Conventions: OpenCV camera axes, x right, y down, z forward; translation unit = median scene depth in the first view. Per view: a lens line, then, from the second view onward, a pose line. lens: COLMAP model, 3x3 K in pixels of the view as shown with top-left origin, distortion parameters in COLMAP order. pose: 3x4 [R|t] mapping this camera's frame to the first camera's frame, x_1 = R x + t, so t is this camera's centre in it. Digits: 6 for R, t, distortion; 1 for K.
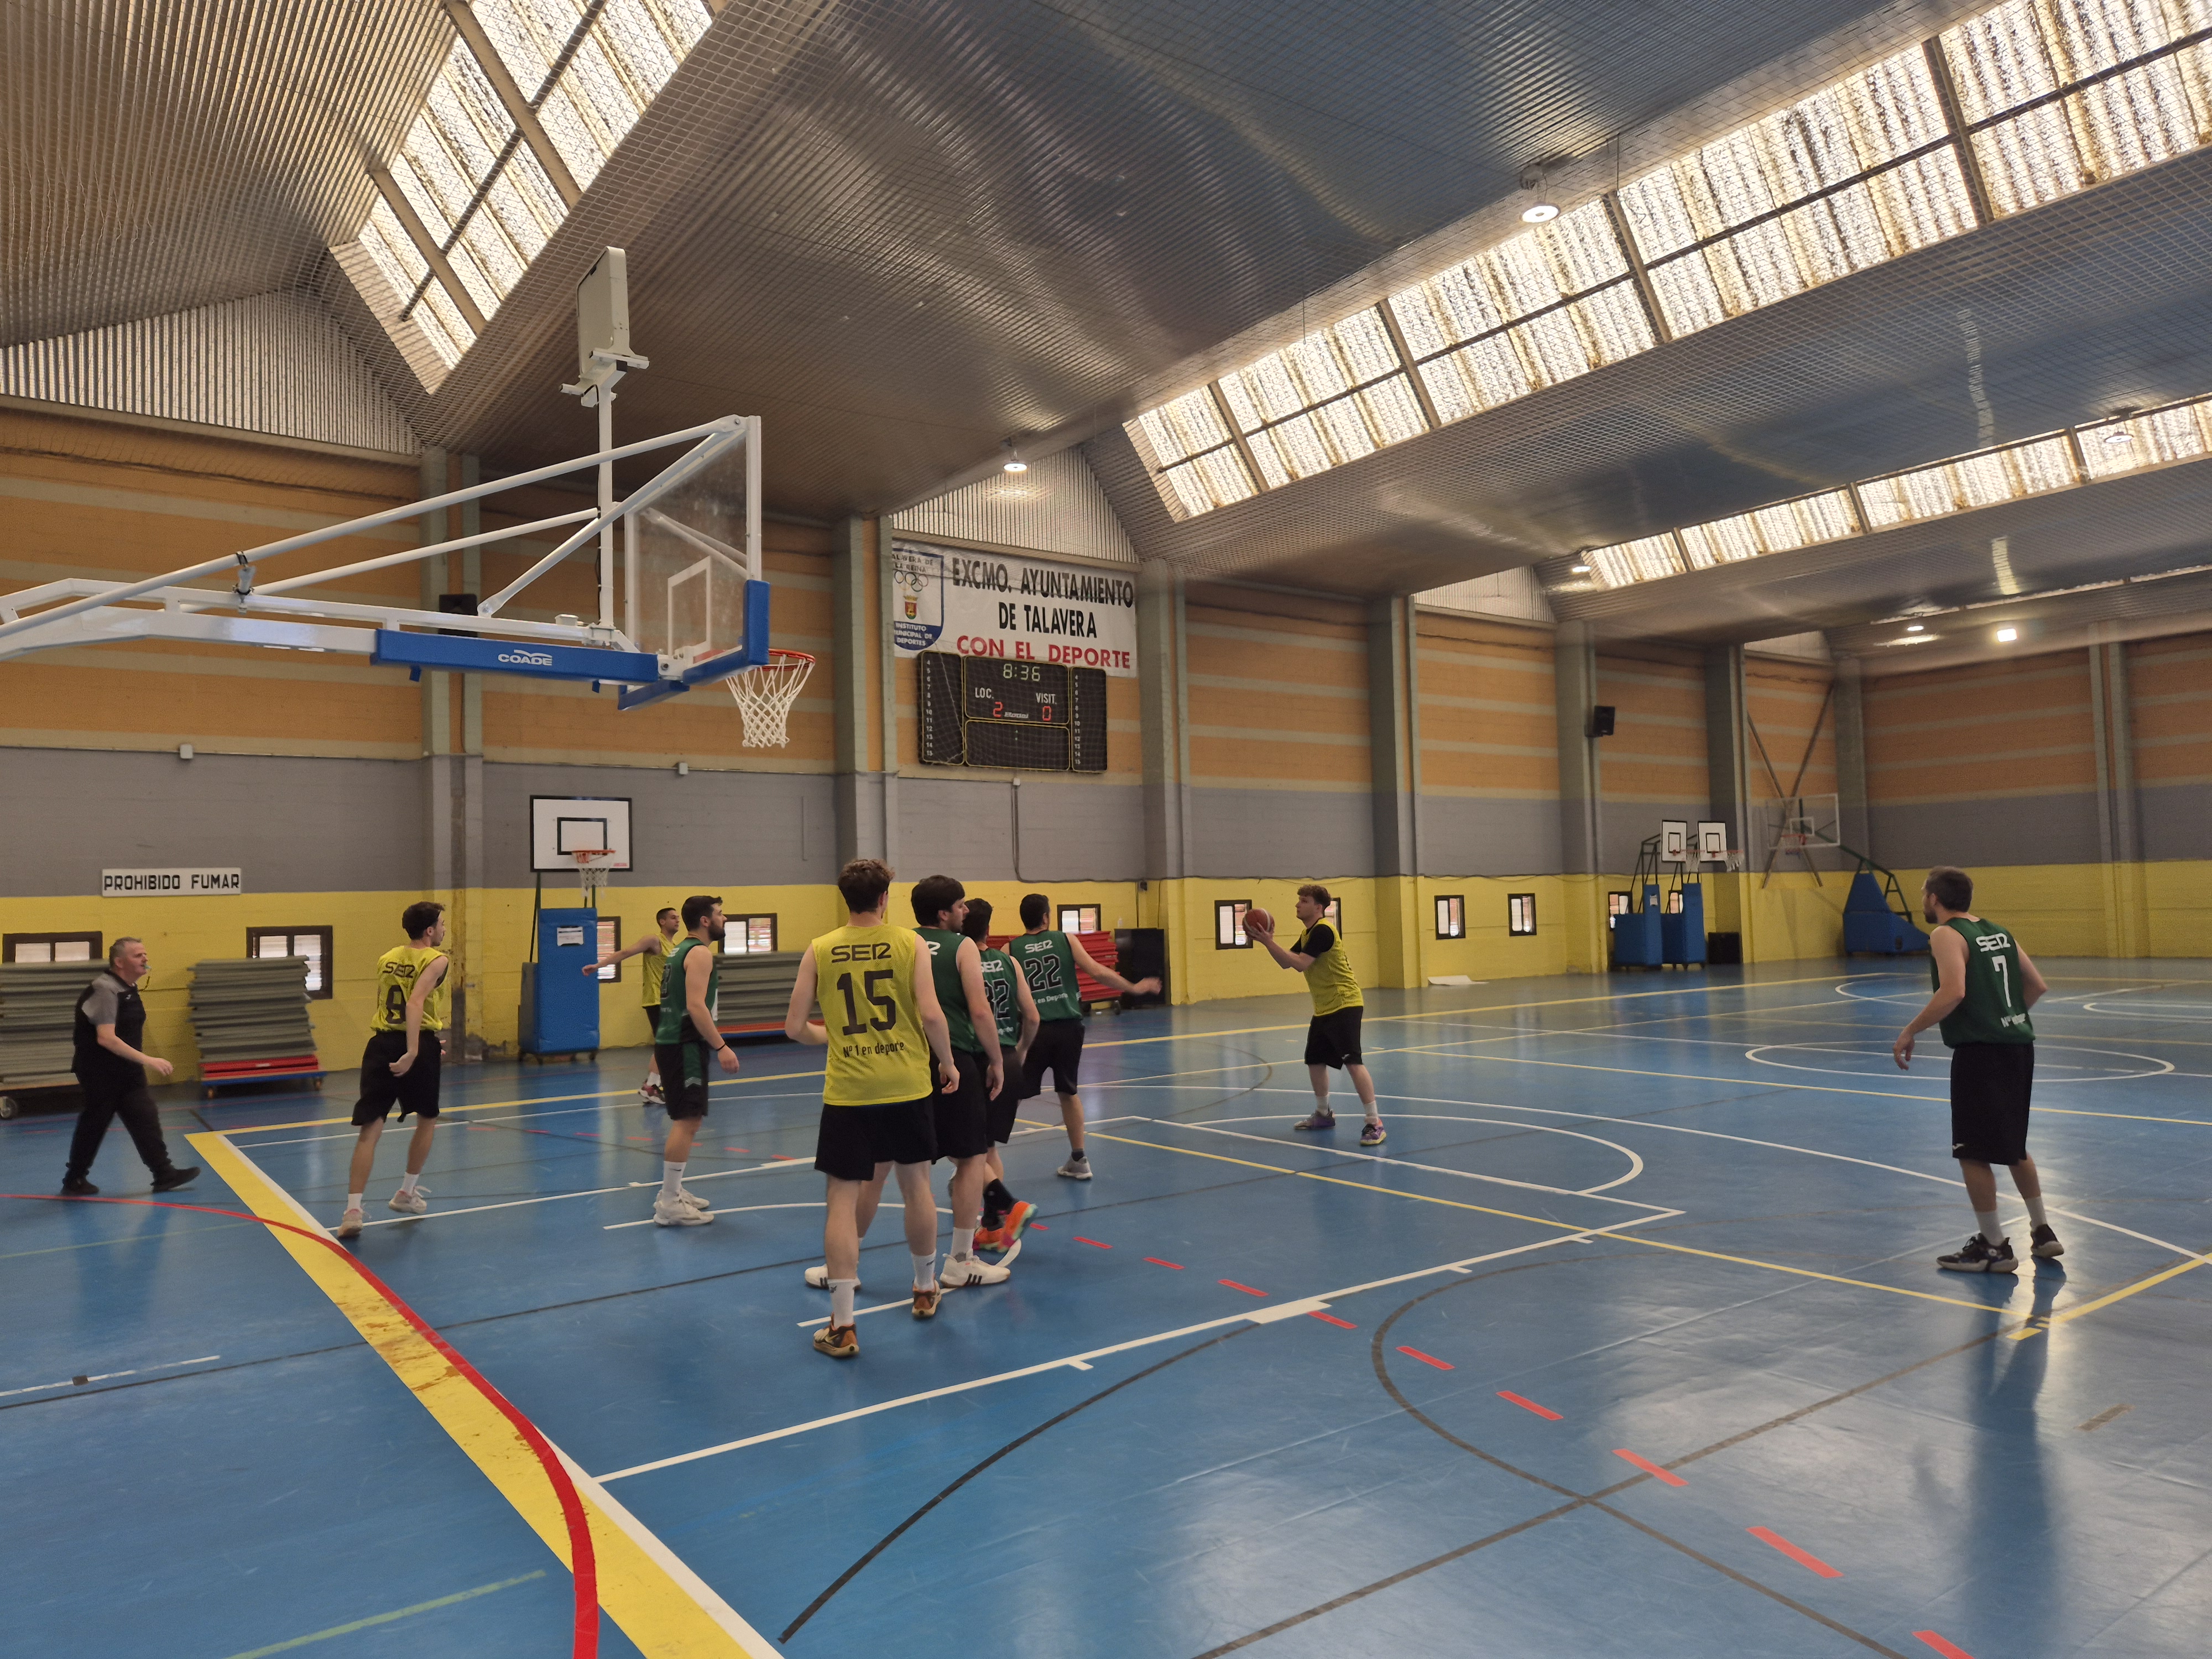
lens RADIAL K [[1477.6, 0, 1099.8], [0, 1477.6, 836.0], [0, 0, 1]] dist [0.086871, -0.071178]
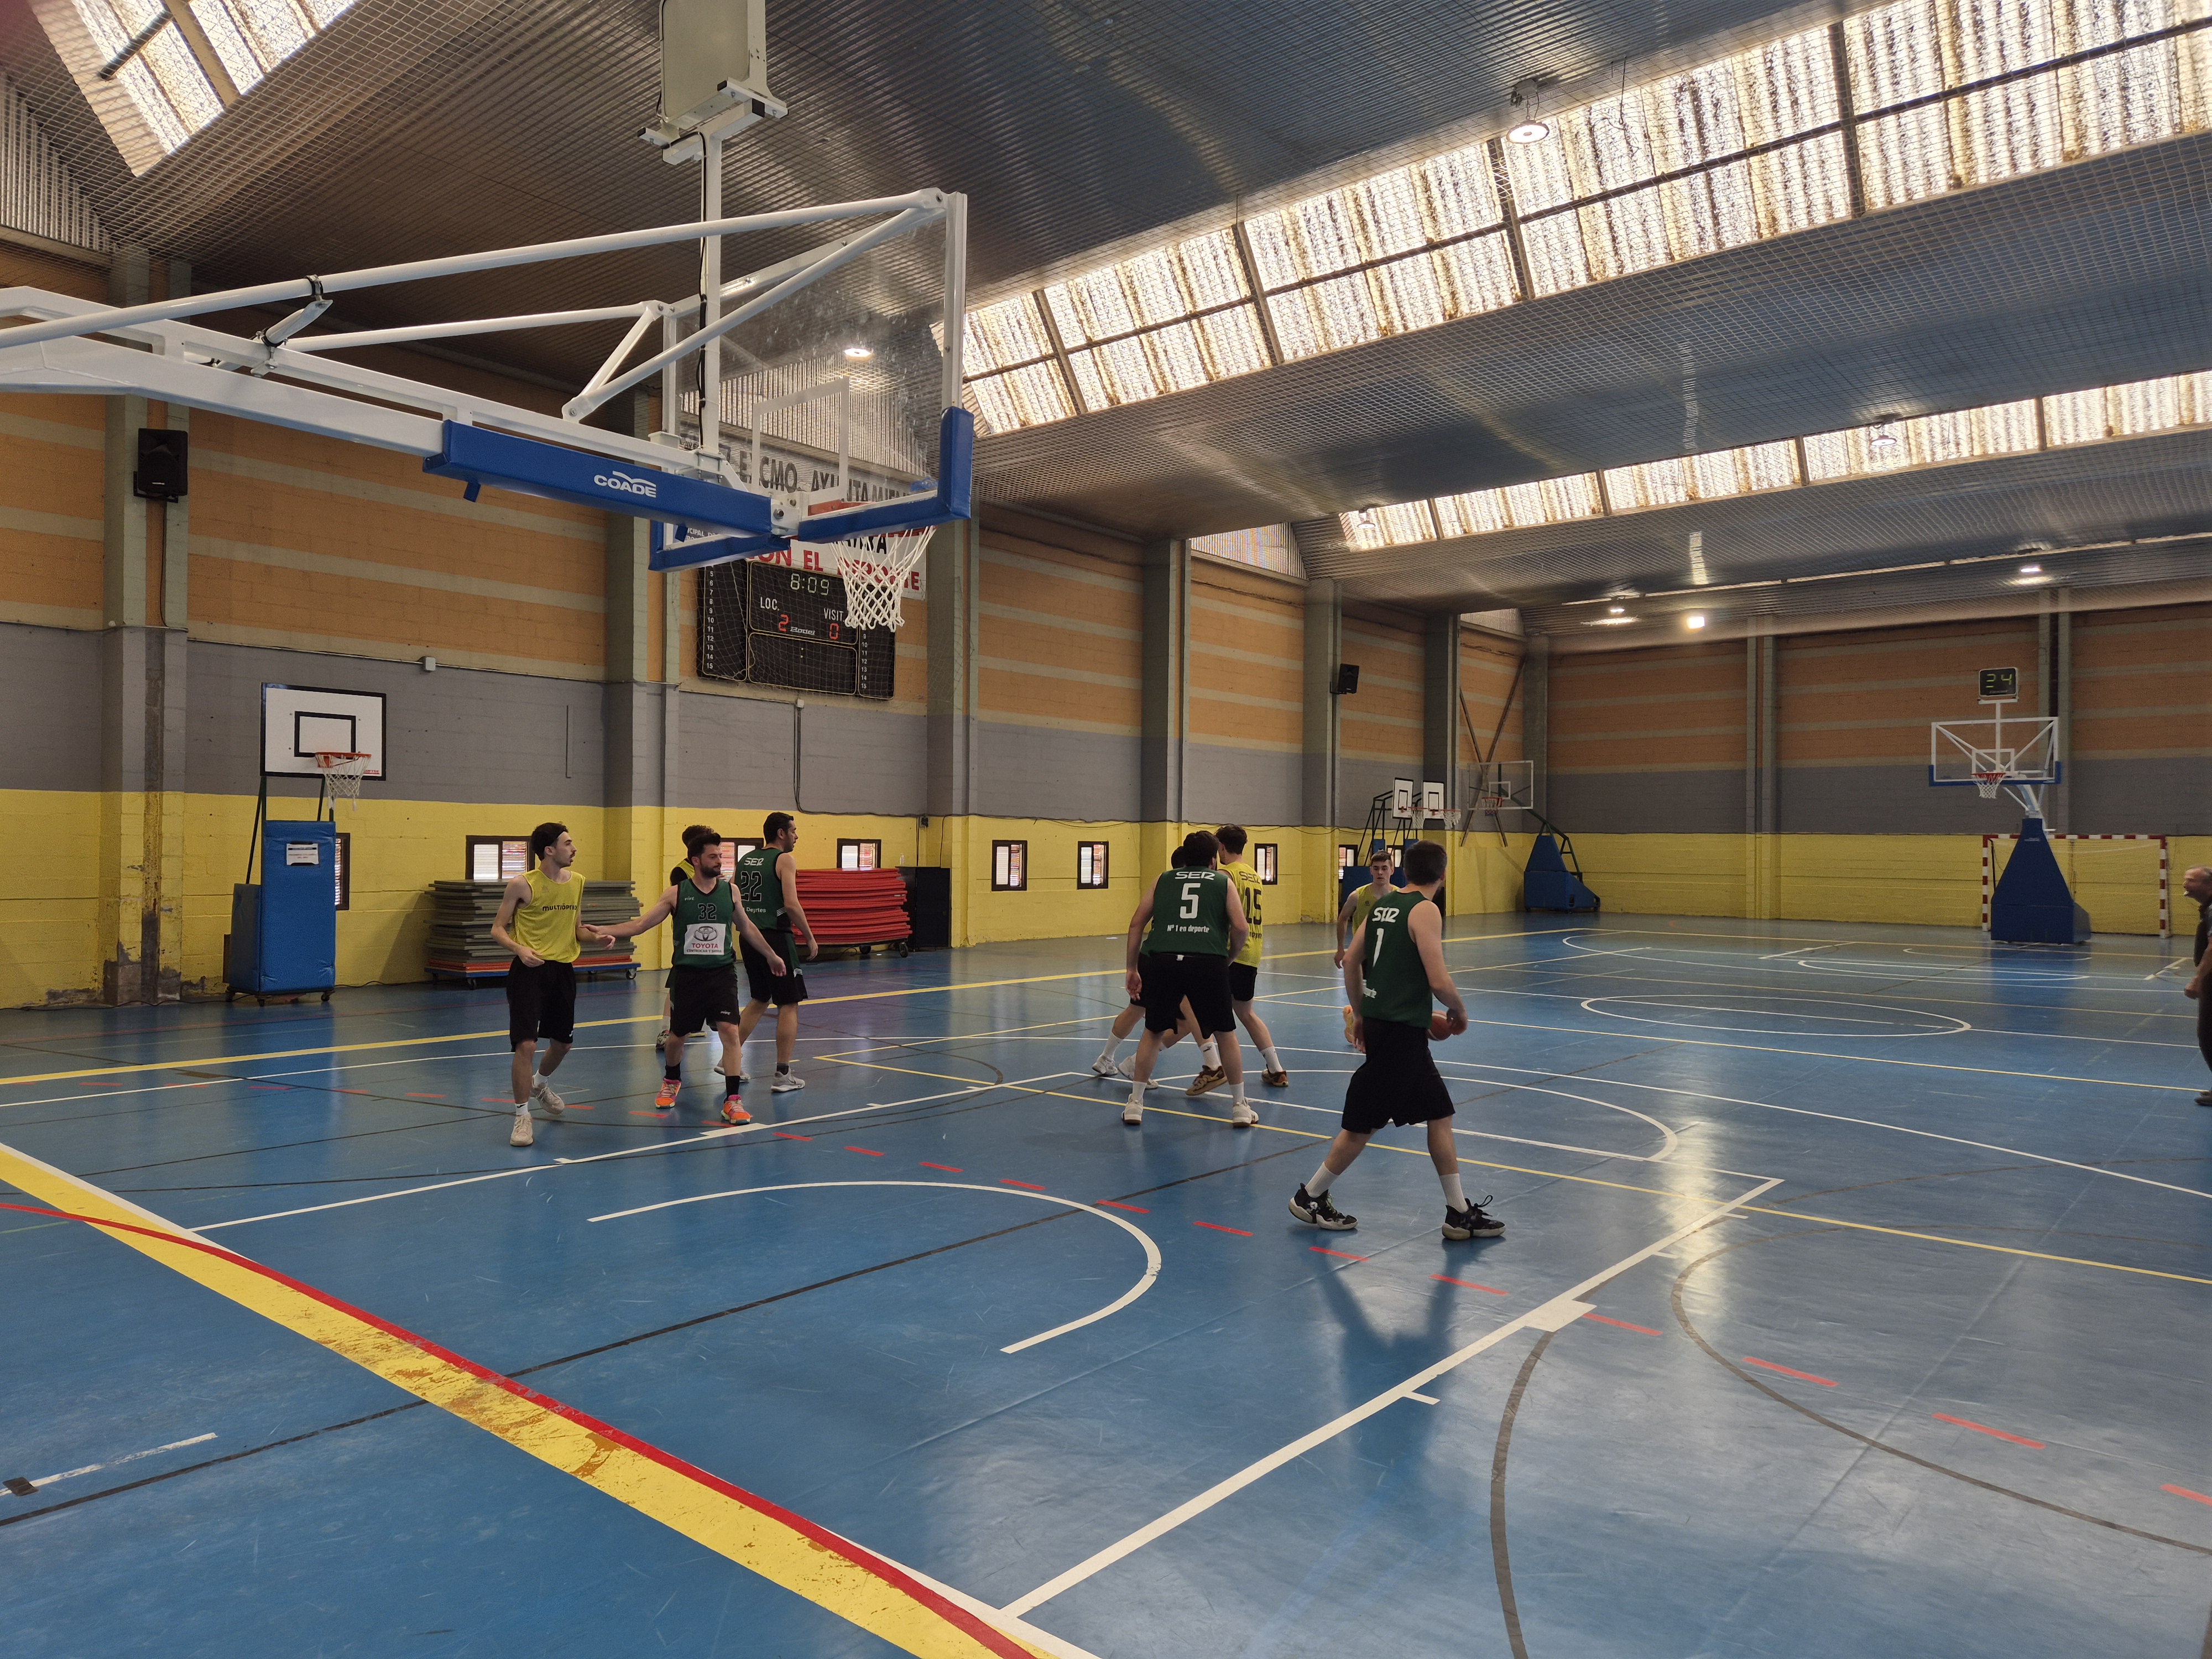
lens RADIAL K [[1477.6, 0, 1088.6], [0, 1477.6, 830.8], [0, 0, 1]] dist [0.086871, -0.071178]
pose [[0.971330, 0.037256, 0.234800, -0.095130], [-0.045651, 0.998494, 0.030416, 0.005993], [-0.233313, -0.040263, 0.971568, 0.058896]]
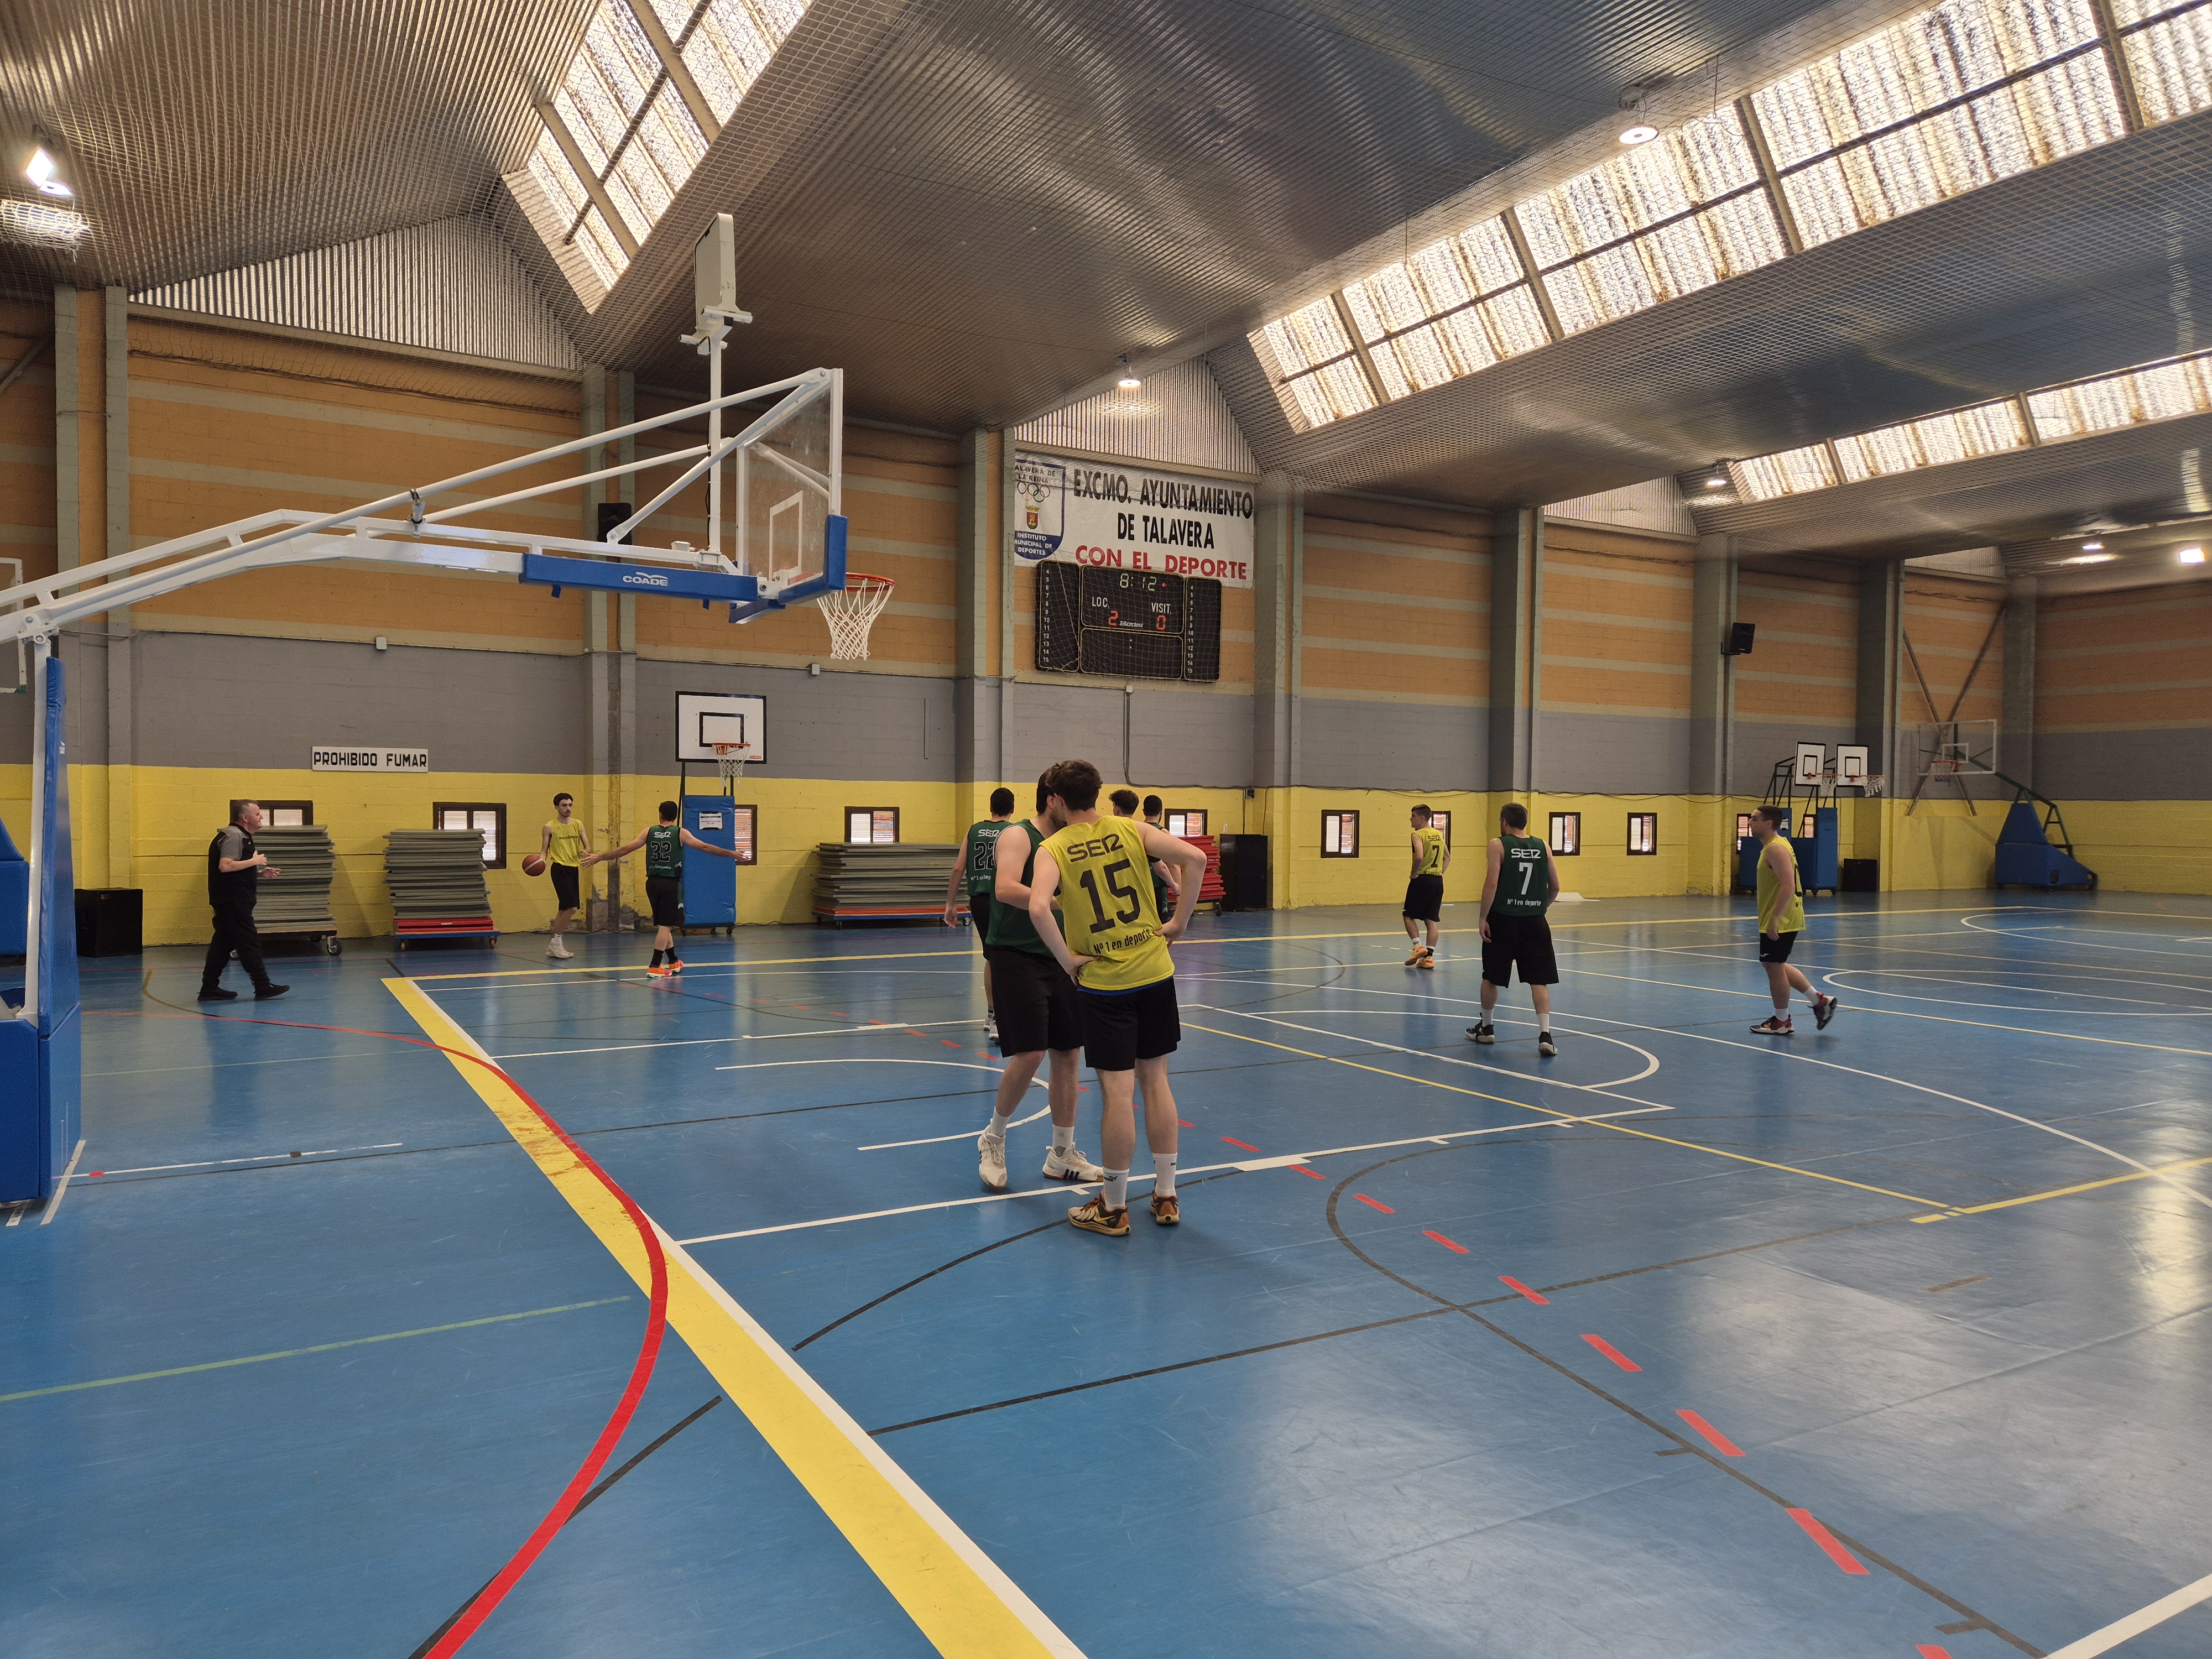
lens RADIAL K [[1477.6, 0, 1074.2], [0, 1477.6, 846.5], [0, 0, 1]] dist [0.086871, -0.071178]
pose [[0.993140, 0.037317, -0.110821, 0.024468], [-0.029170, 0.996813, 0.074250, -0.002517], [0.113238, -0.070508, 0.991063, -0.039036]]
